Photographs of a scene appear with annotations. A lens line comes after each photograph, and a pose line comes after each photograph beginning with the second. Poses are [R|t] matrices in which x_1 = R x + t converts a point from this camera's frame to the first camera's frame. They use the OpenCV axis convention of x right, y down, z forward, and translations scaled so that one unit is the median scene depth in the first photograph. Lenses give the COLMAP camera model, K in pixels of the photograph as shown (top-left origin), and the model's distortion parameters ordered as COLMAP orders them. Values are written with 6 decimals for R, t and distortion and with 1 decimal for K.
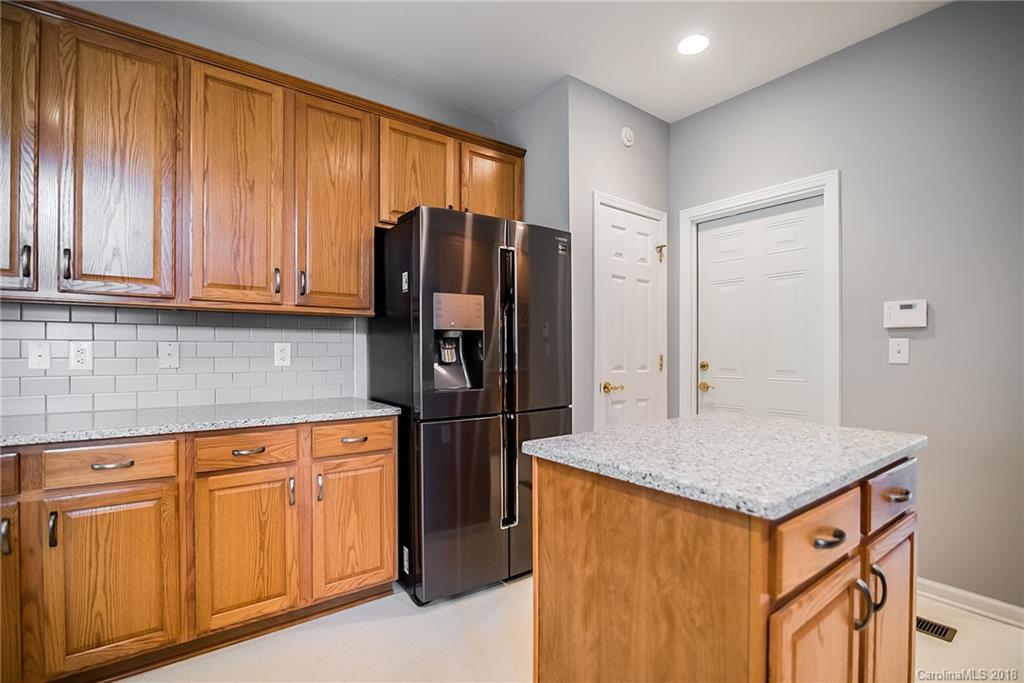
lens RADIAL K [[471.5, 0, 506.1], [0, 471.5, 351.0], [0, 0, 1]] dist [-0.022807, -0.000322]
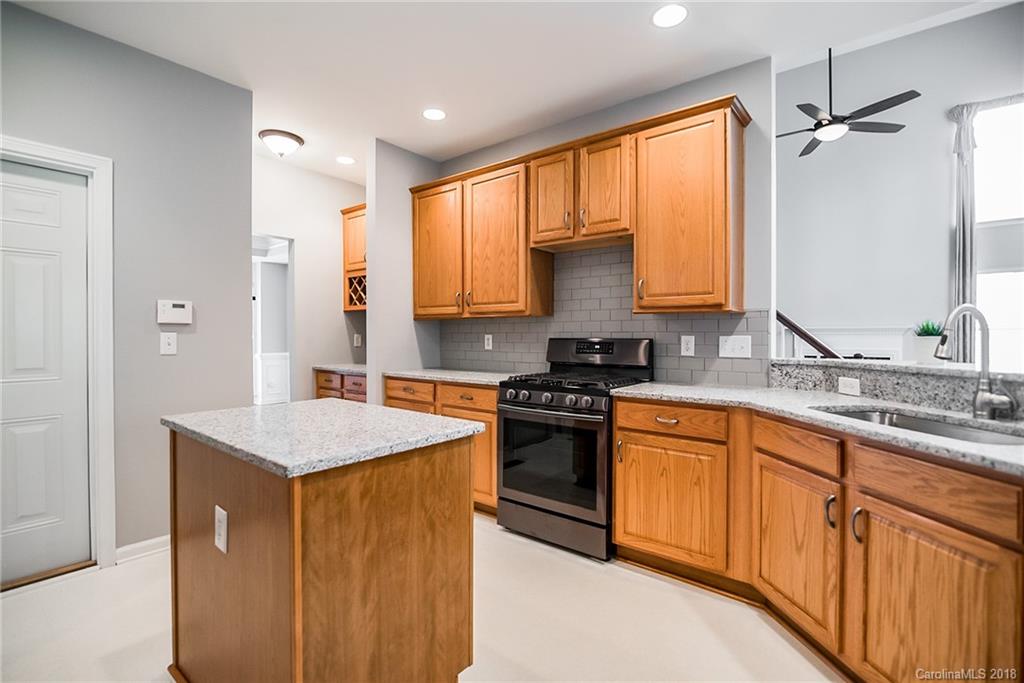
lens RADIAL K [[471.5, 0, 506.8], [0, 471.5, 340.6], [0, 0, 1]] dist [-0.022807, -0.000322]
pose [[-0.261001, -0.006092, 0.965319, -0.947039], [-0.003101, 0.999980, 0.005473, -0.031218], [-0.965333, -0.001565, -0.261015, 0.947478]]
